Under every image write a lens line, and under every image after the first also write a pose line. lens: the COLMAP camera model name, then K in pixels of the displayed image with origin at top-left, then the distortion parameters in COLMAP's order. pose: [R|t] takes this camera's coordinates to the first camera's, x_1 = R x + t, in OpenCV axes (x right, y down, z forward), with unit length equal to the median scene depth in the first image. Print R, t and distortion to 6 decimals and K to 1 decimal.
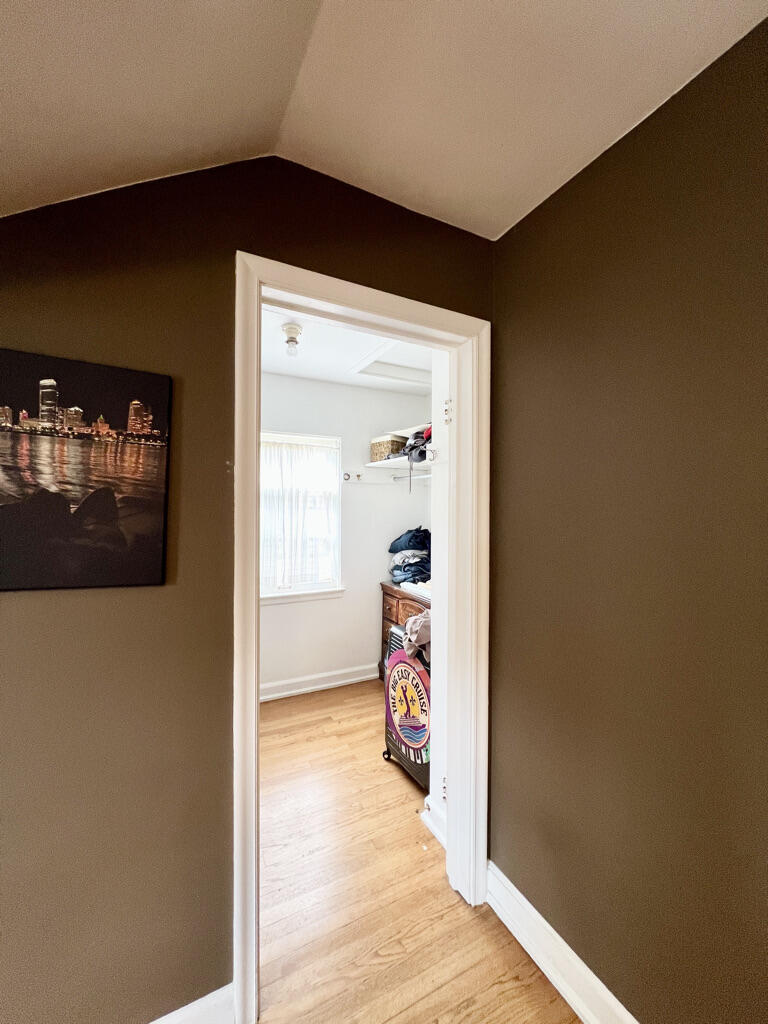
lens RADIAL K [[407.8, 0, 379.6], [0, 407.8, 511.7], [0, 0, 1]] dist [0.000413, -0.000224]
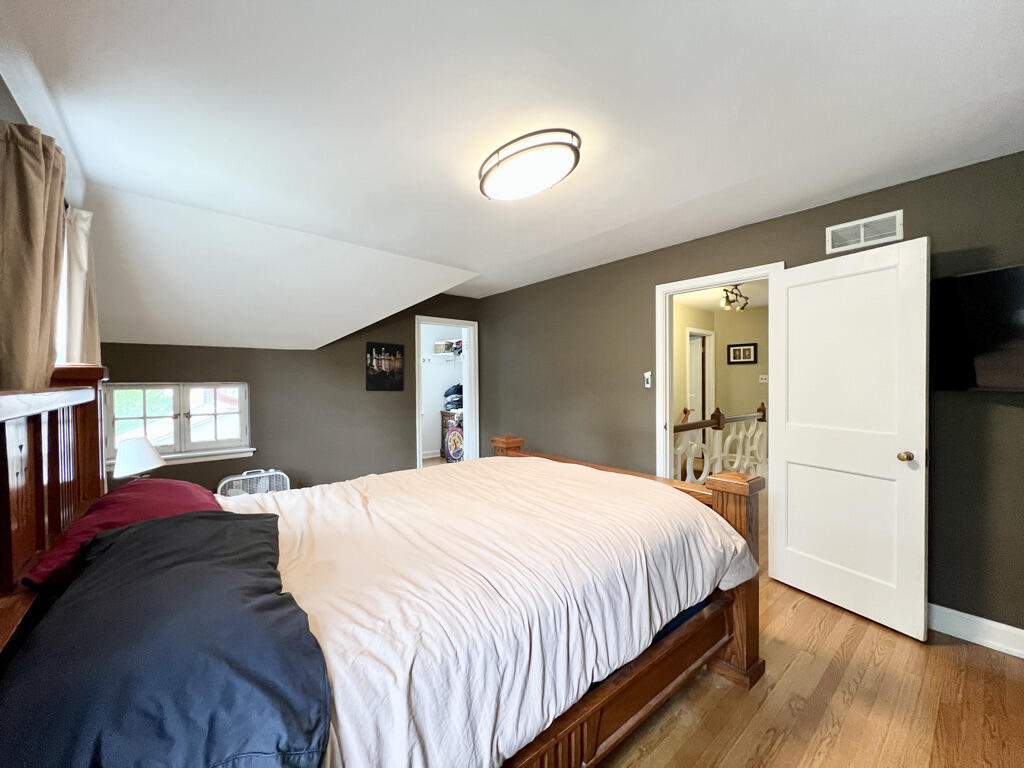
lens RADIAL K [[407.8, 0, 512.0], [0, 407.8, 384.0], [0, 0, 1]] dist [0.000413, -0.000224]
pose [[0.974288, -0.015311, 0.224784, -0.157611], [0.013757, 0.999869, 0.008475, 0.035574], [-0.224884, -0.005165, 0.974372, -1.618823]]
